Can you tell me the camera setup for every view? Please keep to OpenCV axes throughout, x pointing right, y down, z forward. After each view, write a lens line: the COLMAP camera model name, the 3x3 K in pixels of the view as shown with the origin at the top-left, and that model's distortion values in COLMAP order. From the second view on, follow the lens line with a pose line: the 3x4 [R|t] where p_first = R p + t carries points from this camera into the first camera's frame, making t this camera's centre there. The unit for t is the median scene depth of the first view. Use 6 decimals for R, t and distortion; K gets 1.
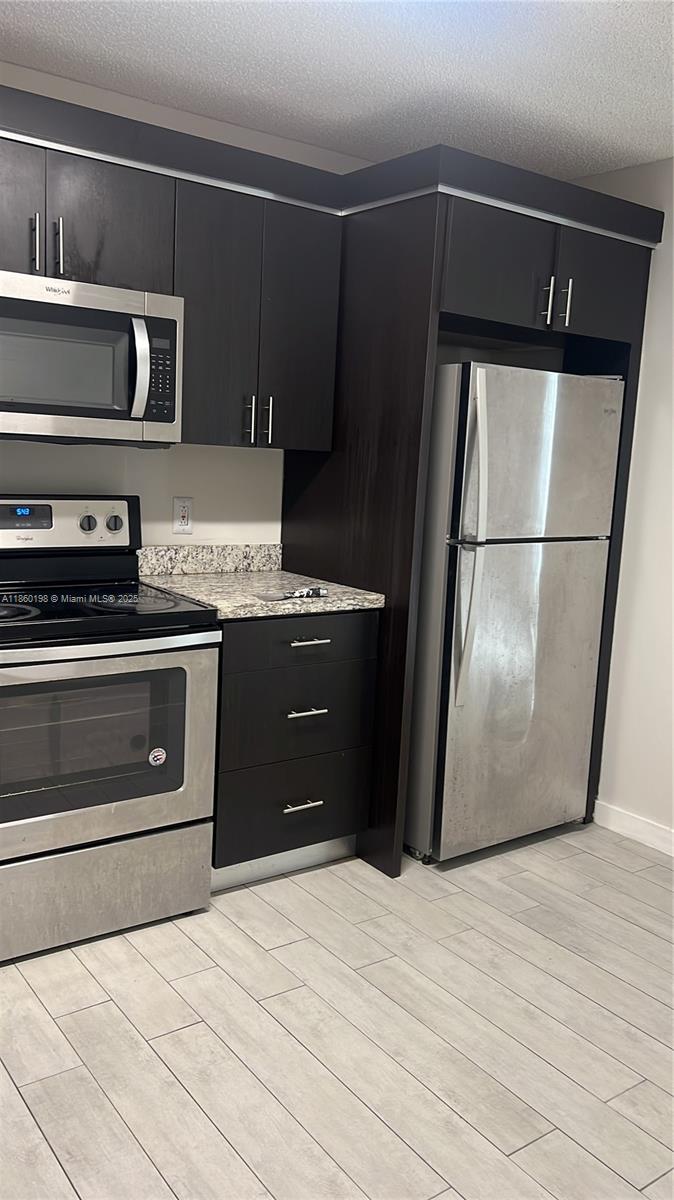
lens RADIAL K [[923.4, 0, 330.7], [0, 923.4, 613.8], [0, 0, 1]] dist [-0.010068, -0.007983]
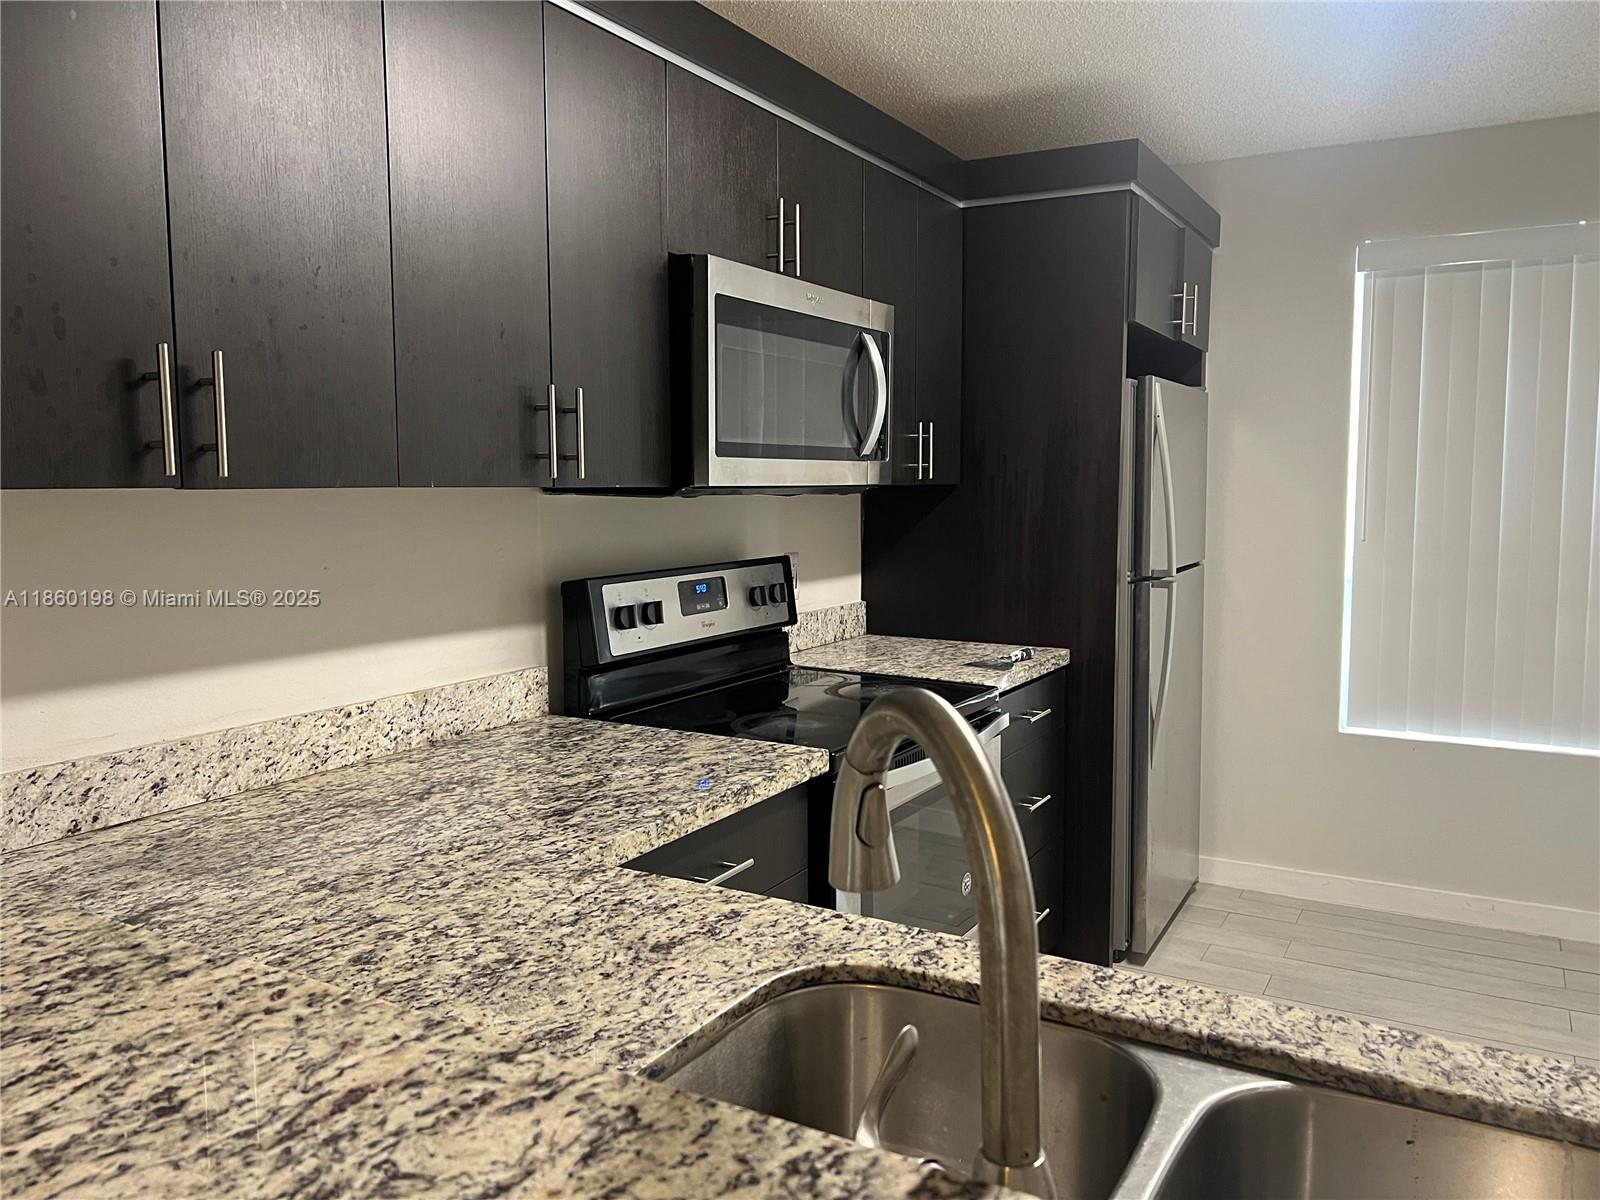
lens RADIAL K [[1193.1, 0, 791.3], [0, 1193.1, 589.0], [0, 0, 1]] dist [-0.031502, 0.002100]
pose [[0.919446, -0.090239, 0.382721, -0.605230], [0.117418, 0.991912, -0.048209, -0.053292], [-0.375275, 0.089264, 0.922605, 0.090945]]
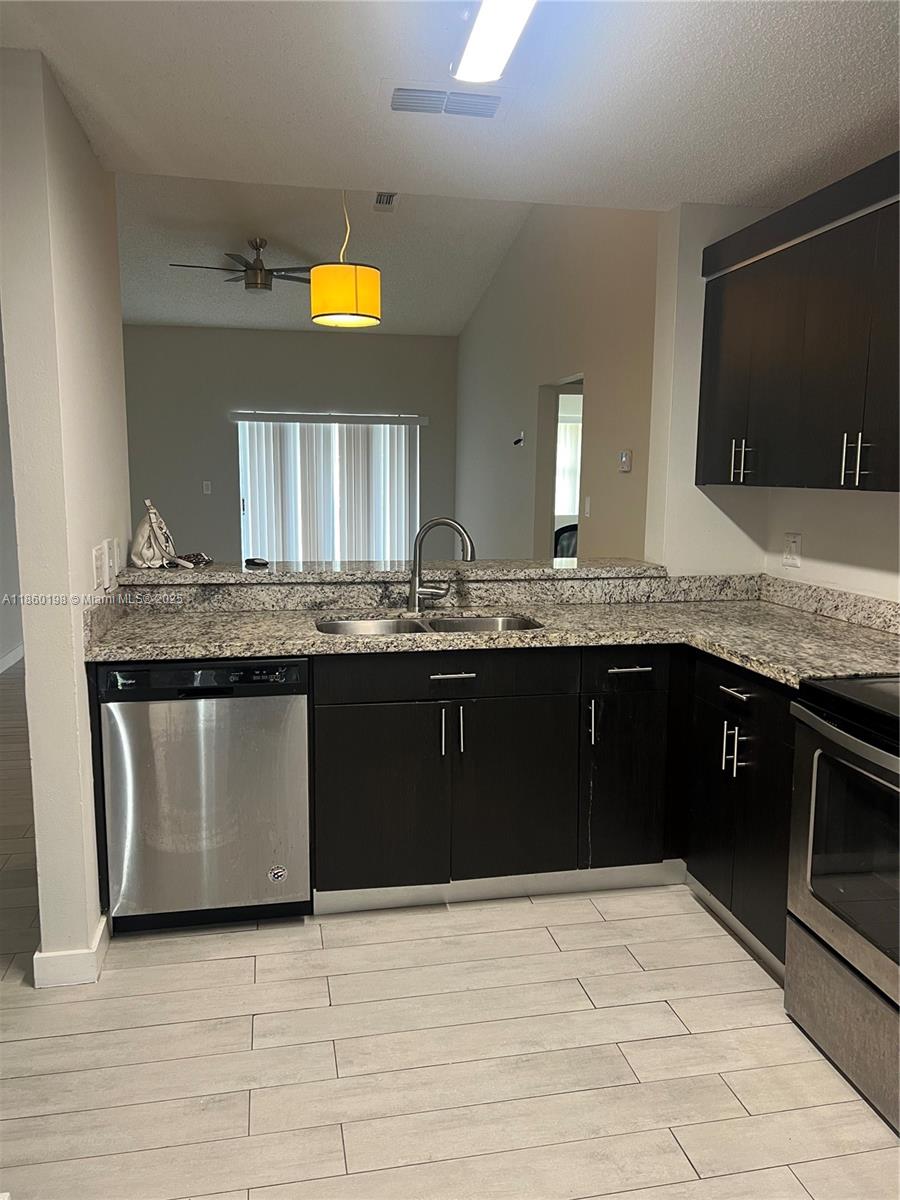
lens RADIAL K [[894.8, 0, 446.6], [0, 894.8, 596.6], [0, 0, 1]] dist [-0.031502, 0.002100]
pose [[-0.433858, 0.074089, -0.897930, 0.500211], [-0.176179, 0.970398, 0.165194, -0.129576], [0.883588, 0.229867, -0.407962, 0.776162]]
